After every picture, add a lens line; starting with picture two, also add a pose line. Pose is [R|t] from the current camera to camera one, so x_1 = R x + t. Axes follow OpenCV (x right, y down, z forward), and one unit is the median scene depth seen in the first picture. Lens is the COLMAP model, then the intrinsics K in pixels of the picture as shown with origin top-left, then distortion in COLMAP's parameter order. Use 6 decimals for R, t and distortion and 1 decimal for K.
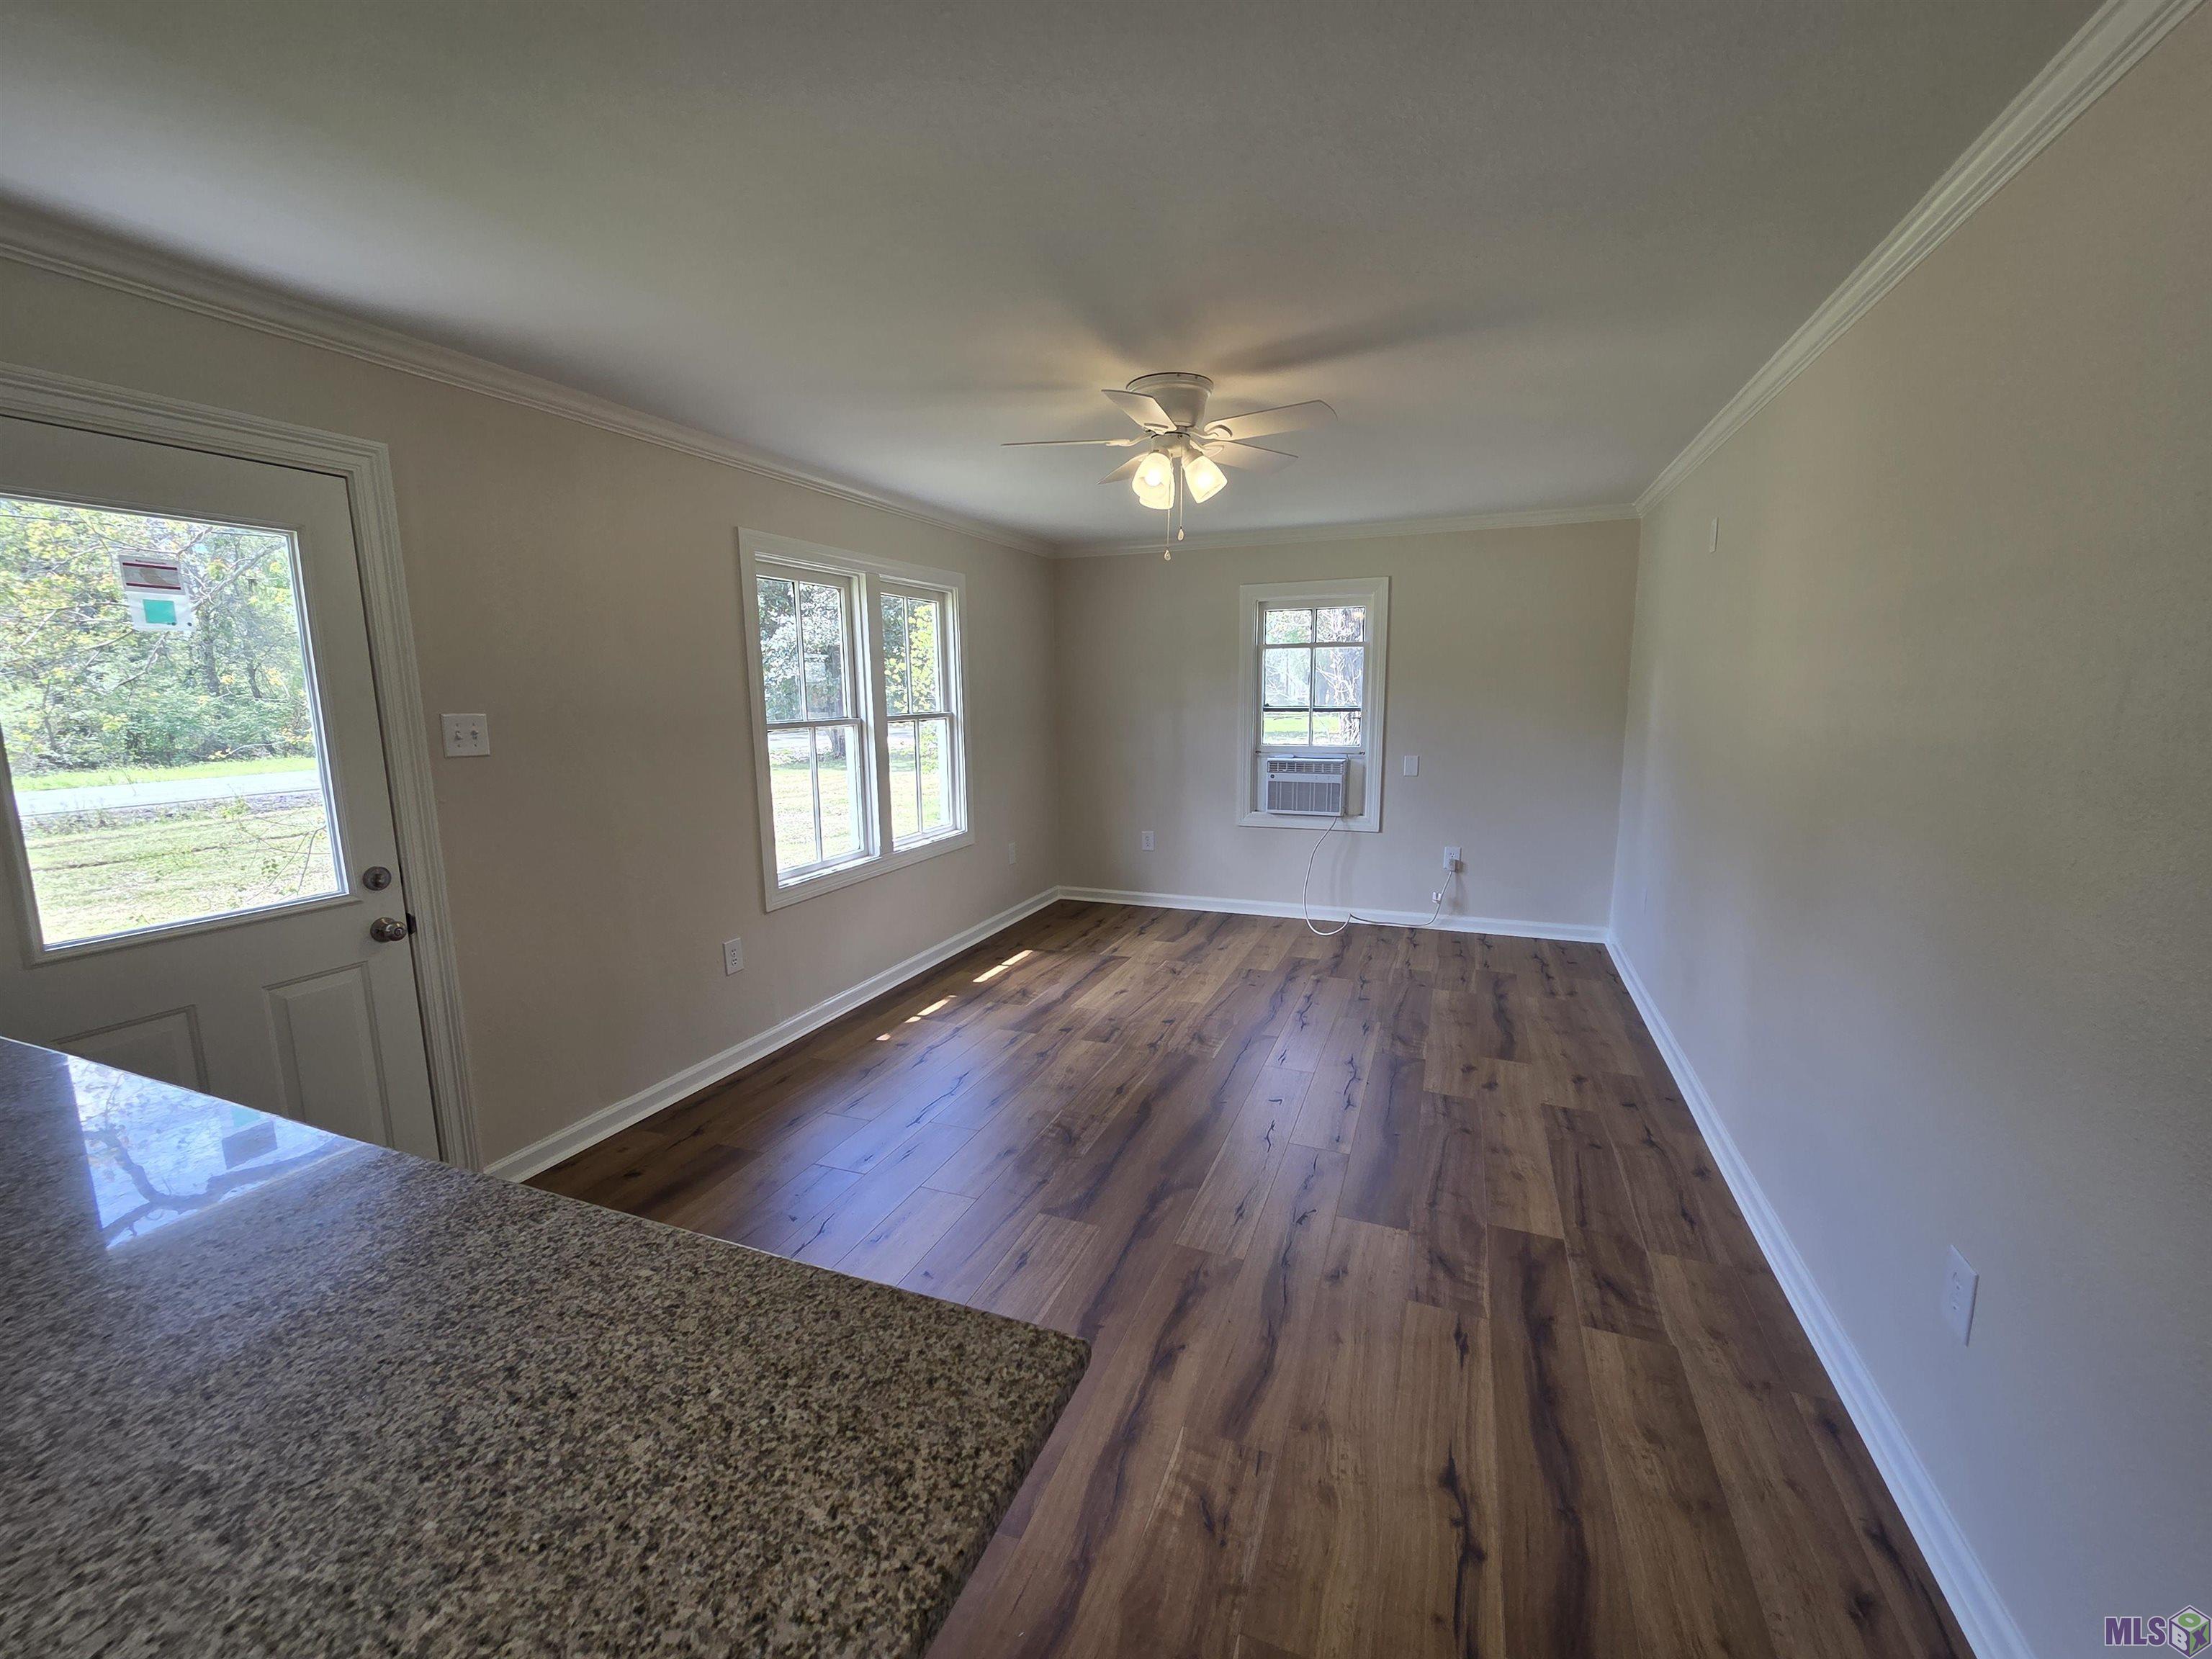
lens RADIAL K [[906.7, 0, 1106.0], [0, 906.7, 829.5], [0, 0, 1]] dist [0.000252, 0.000013]
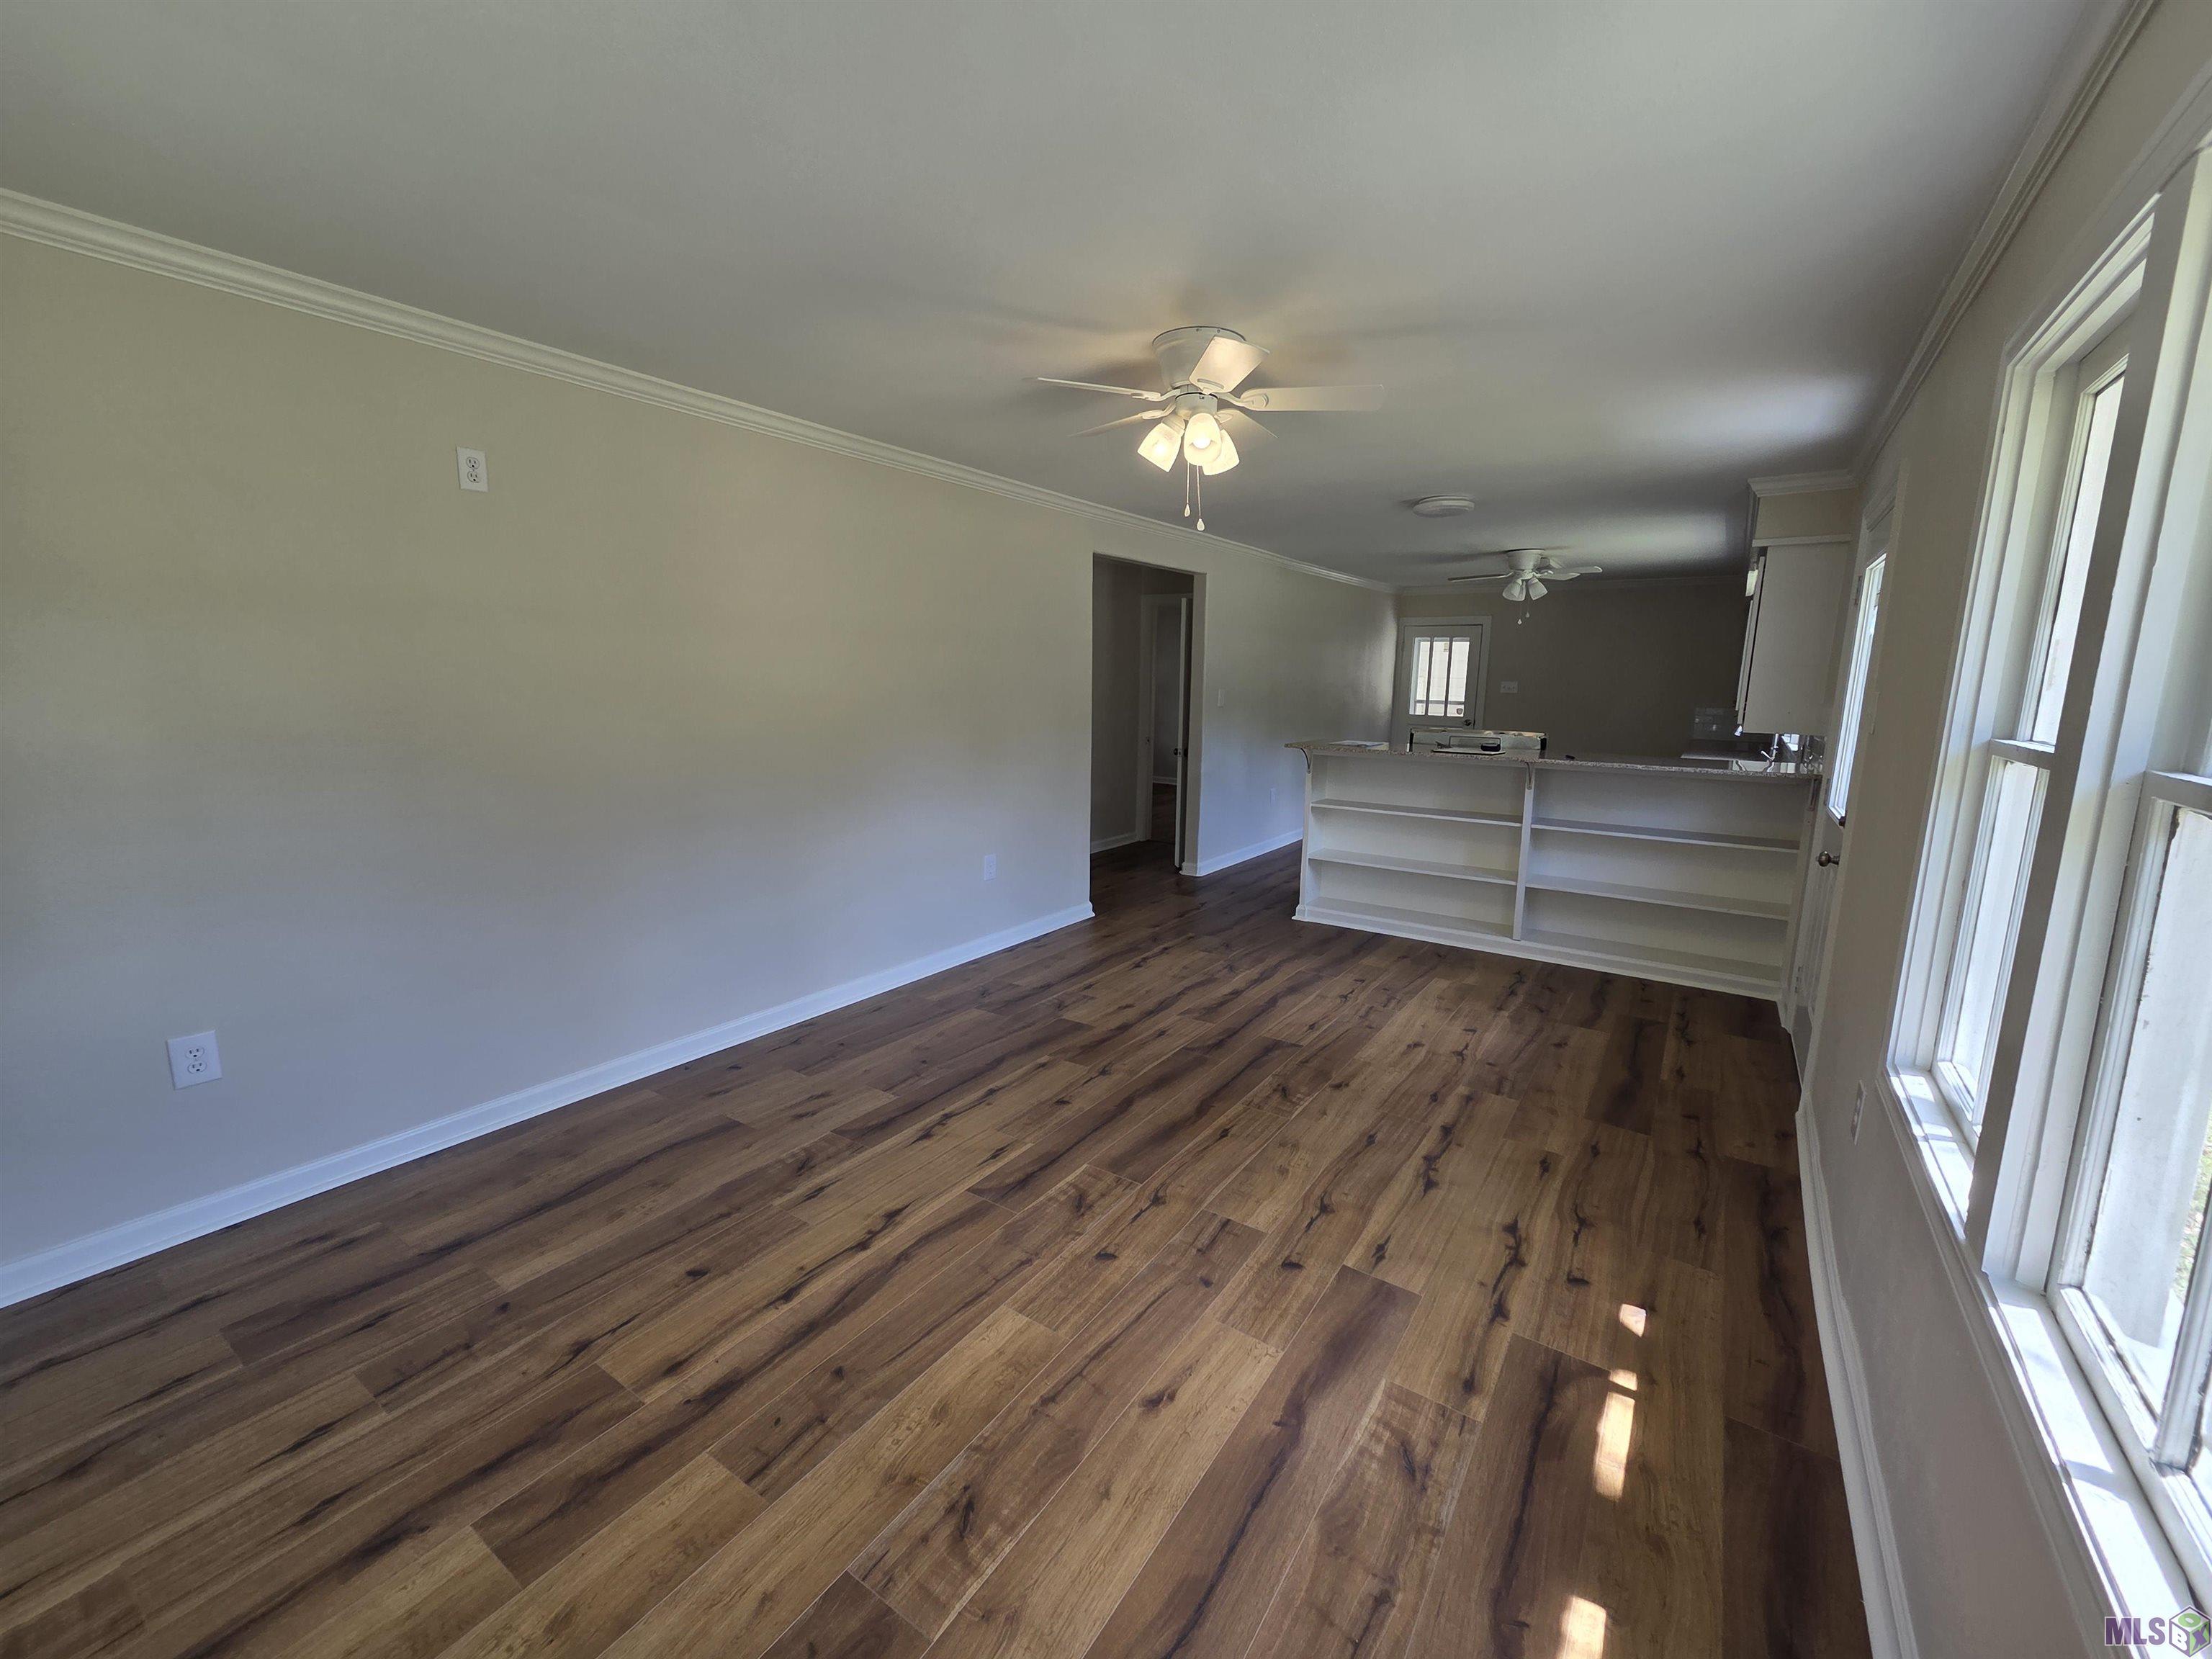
lens RADIAL K [[906.7, 0, 1106.0], [0, 906.7, 829.5], [0, 0, 1]] dist [0.000252, 0.000013]
pose [[-0.974862, -0.039204, 0.219331, -0.041092], [0.030922, 0.951067, 0.307433, -0.197882], [-0.220651, 0.306487, -0.925948, 1.339963]]
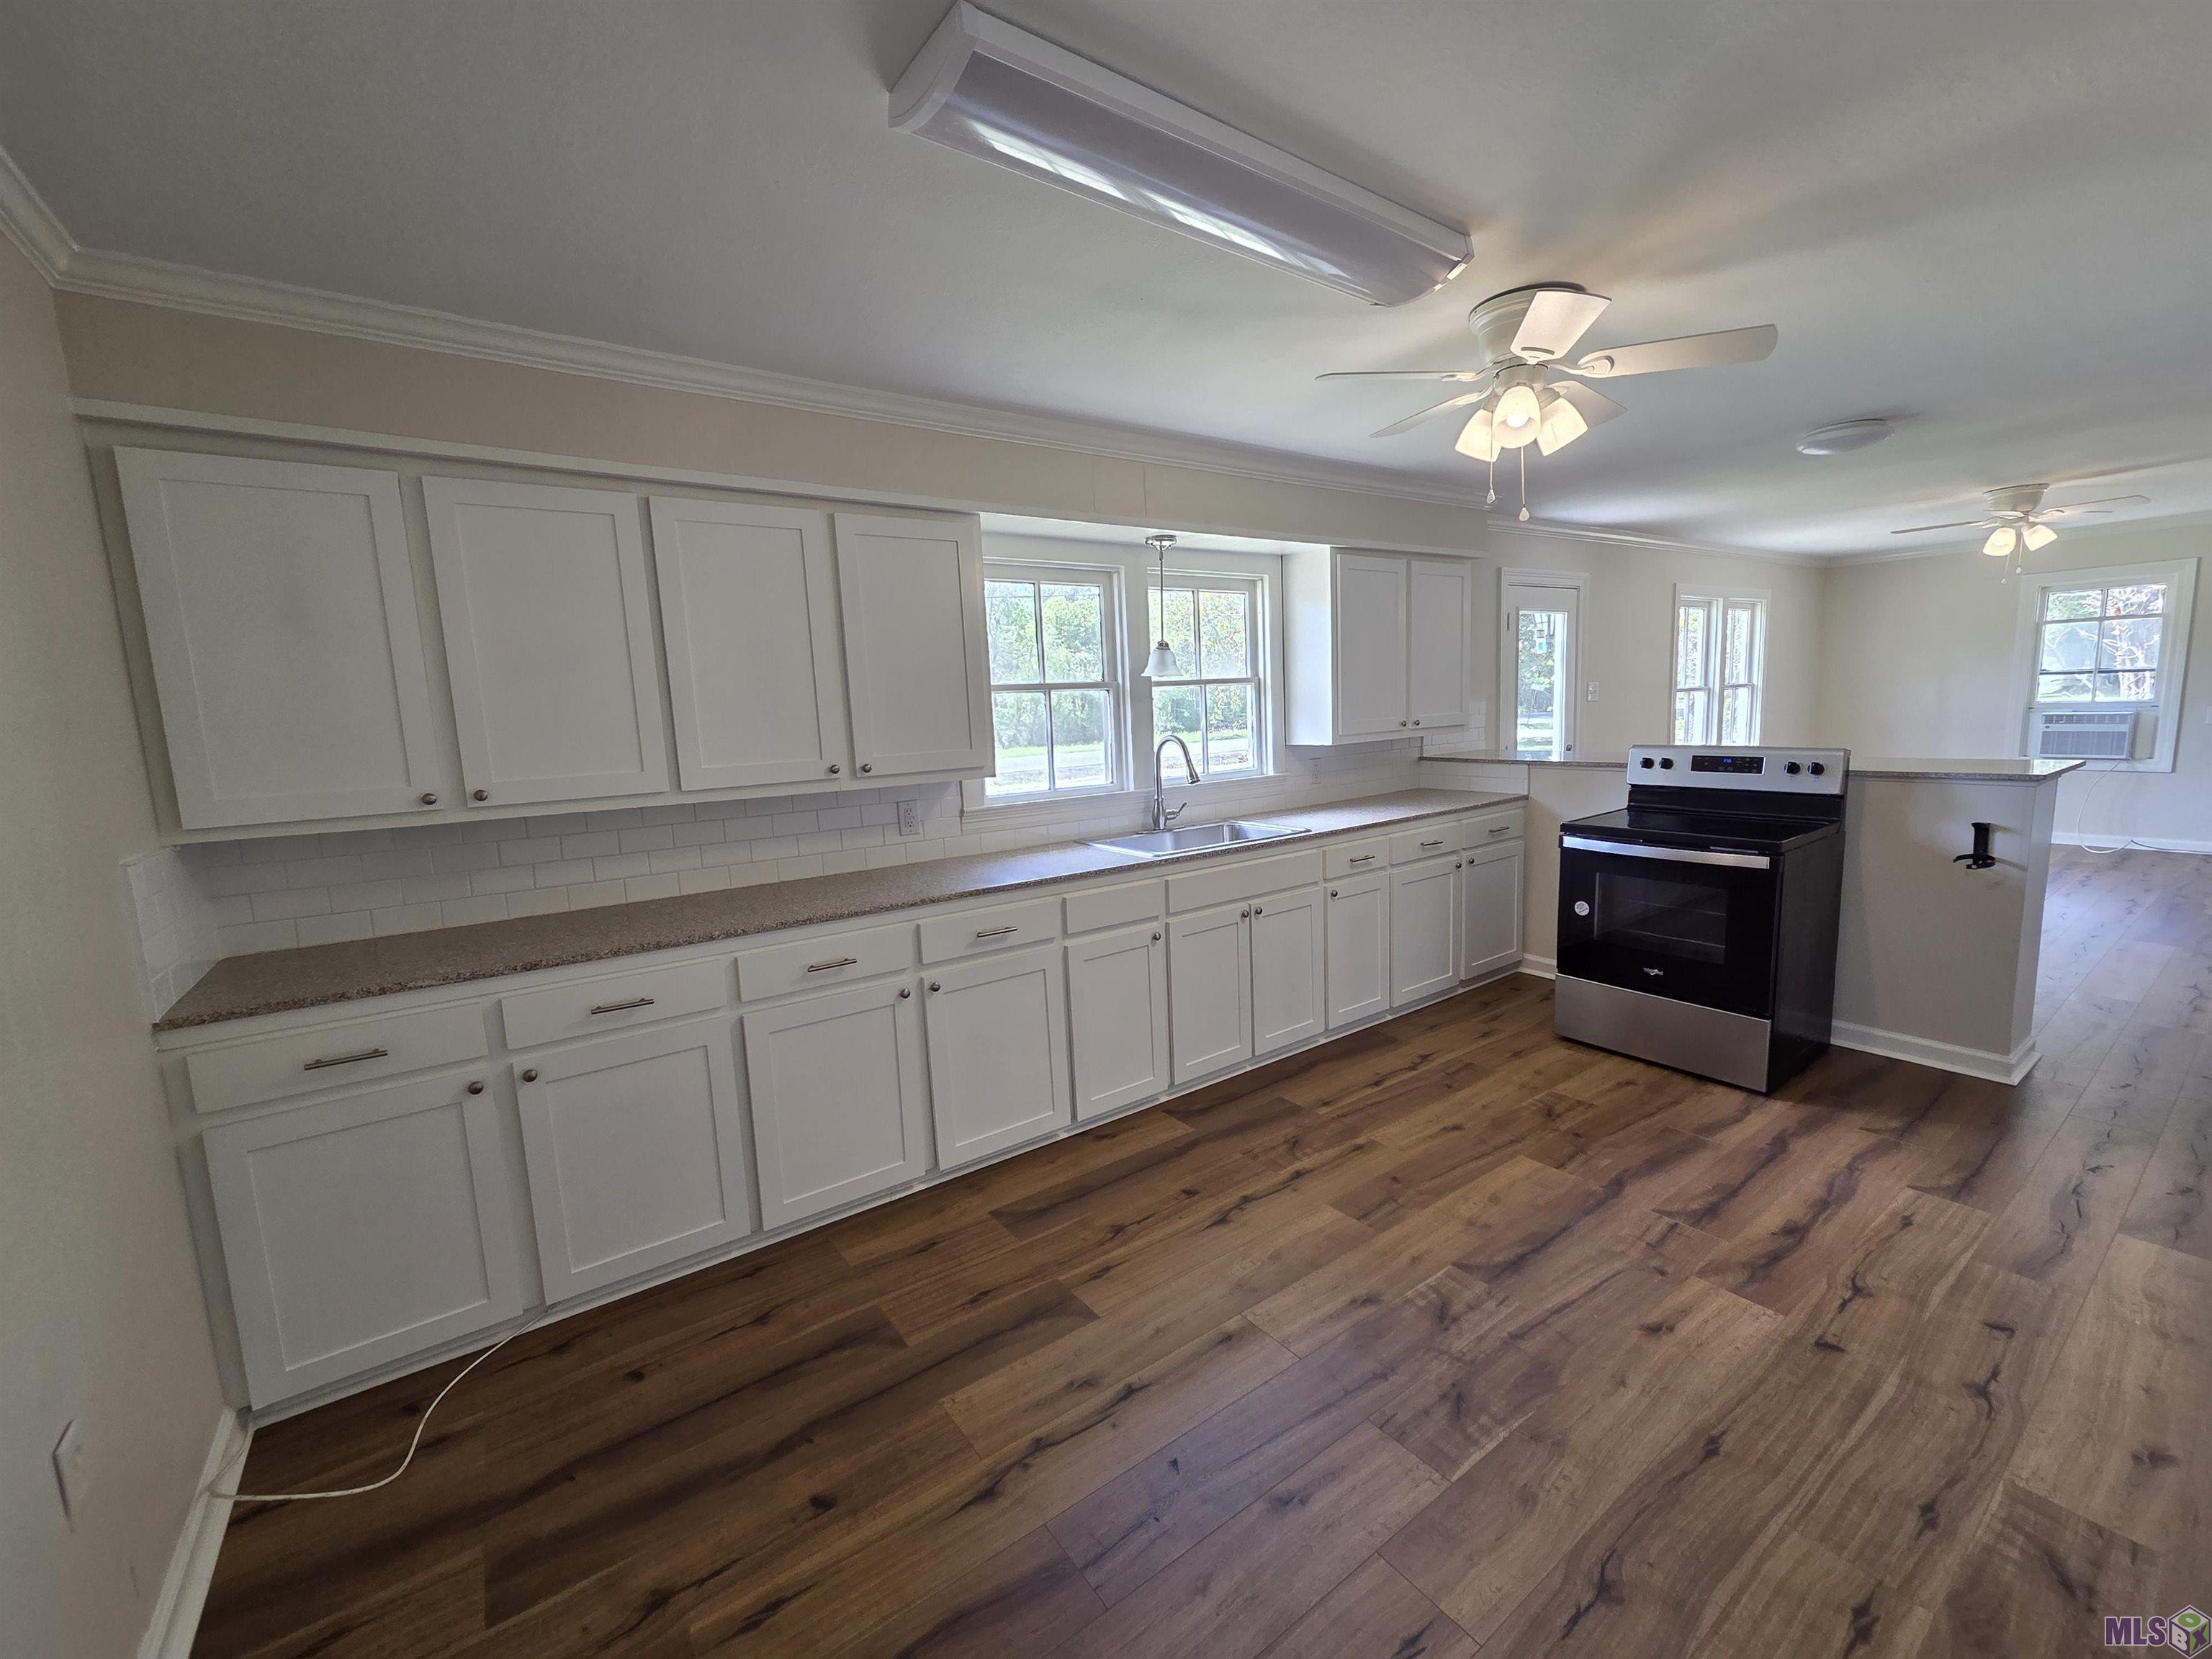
lens RADIAL K [[906.7, 0, 1106.0], [0, 906.7, 829.5], [0, 0, 1]] dist [0.000252, 0.000013]
pose [[0.838549, 0.052974, -0.542245, -0.300661], [-0.048171, 0.998573, 0.023061, 0.159251], [0.542693, 0.006783, 0.839904, -1.028847]]
